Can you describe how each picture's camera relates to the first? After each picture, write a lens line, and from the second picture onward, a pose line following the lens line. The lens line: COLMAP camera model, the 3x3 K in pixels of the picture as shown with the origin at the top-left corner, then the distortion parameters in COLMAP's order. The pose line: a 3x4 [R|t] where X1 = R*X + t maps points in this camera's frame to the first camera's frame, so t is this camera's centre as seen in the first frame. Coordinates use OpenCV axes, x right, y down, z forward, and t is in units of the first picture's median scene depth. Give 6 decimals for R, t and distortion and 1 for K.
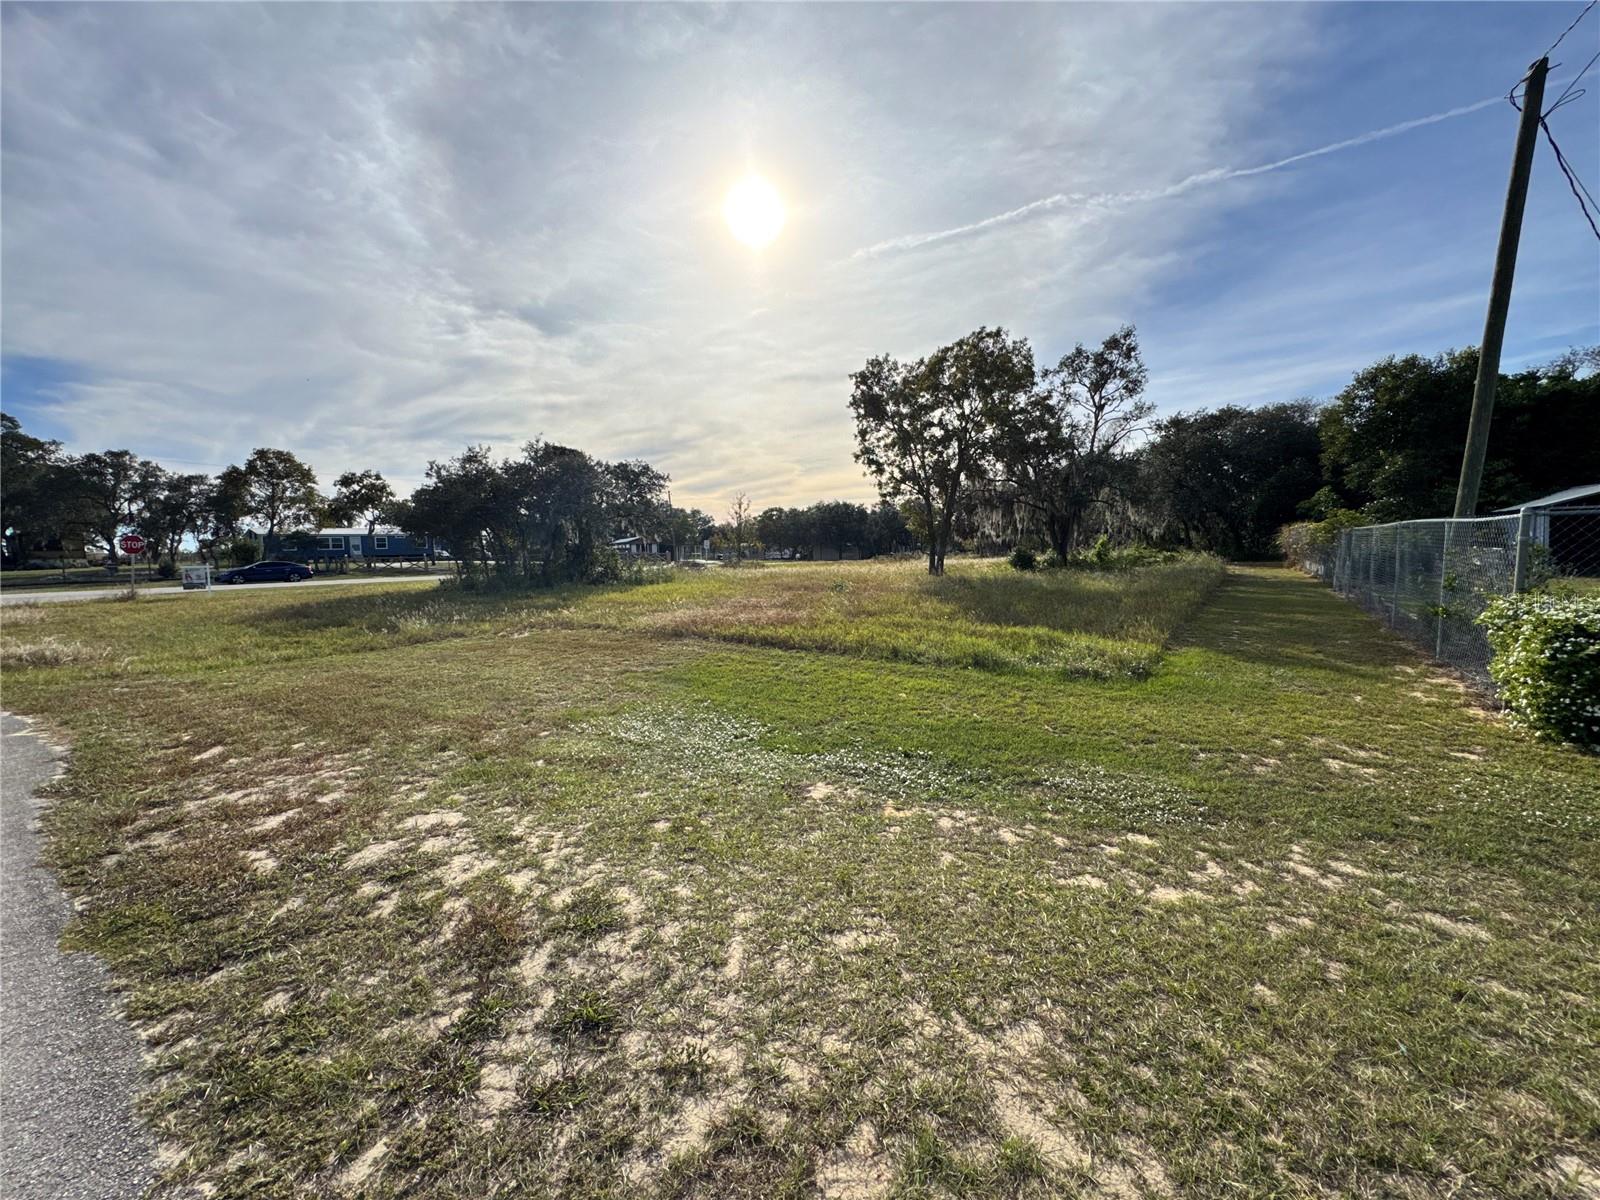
lens RADIAL K [[647.9, 0, 806.8], [0, 647.9, 600.5], [0, 0, 1]] dist [-0.002529, -0.000050]
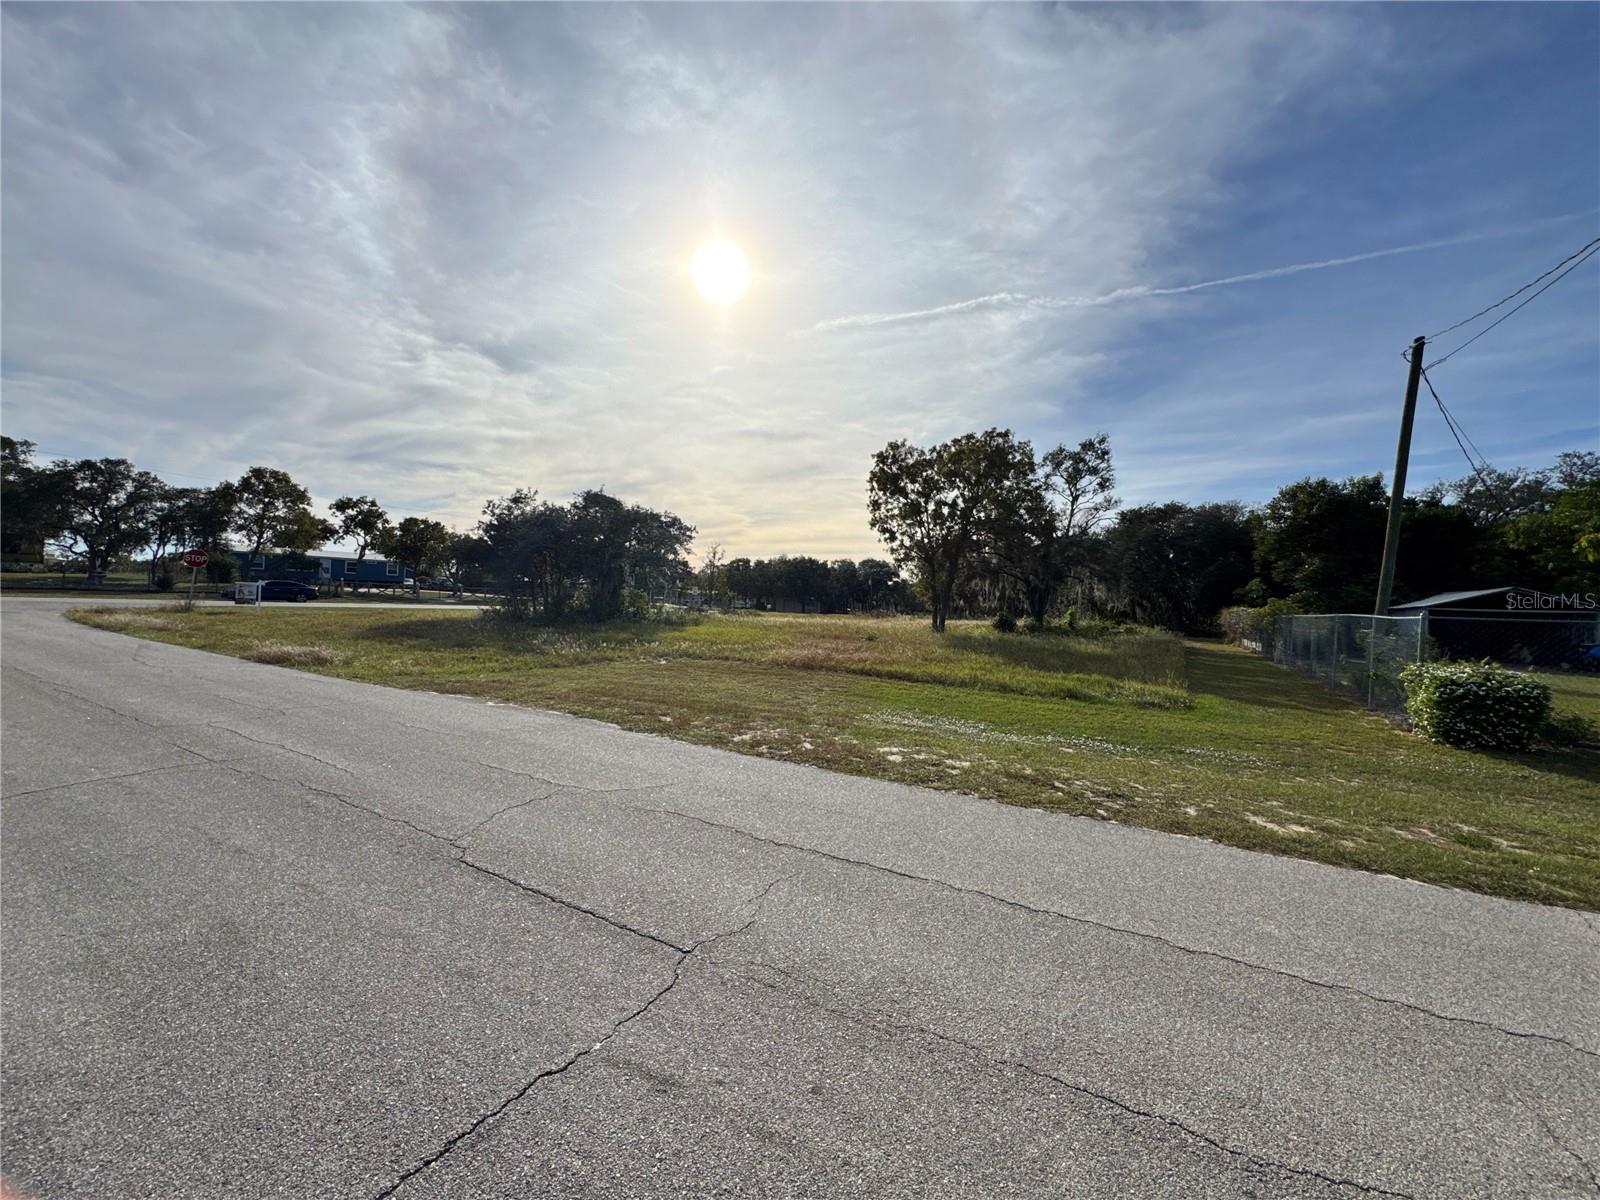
lens RADIAL K [[642.6, 0, 803.1], [0, 642.6, 597.0], [0, 0, 1]] dist [-0.005221, -0.000129]
pose [[0.993701, 0.063132, 0.092591, -0.085363], [-0.055215, 0.994789, -0.085711, 0.004436], [-0.097519, 0.080058, 0.992008, -0.057247]]
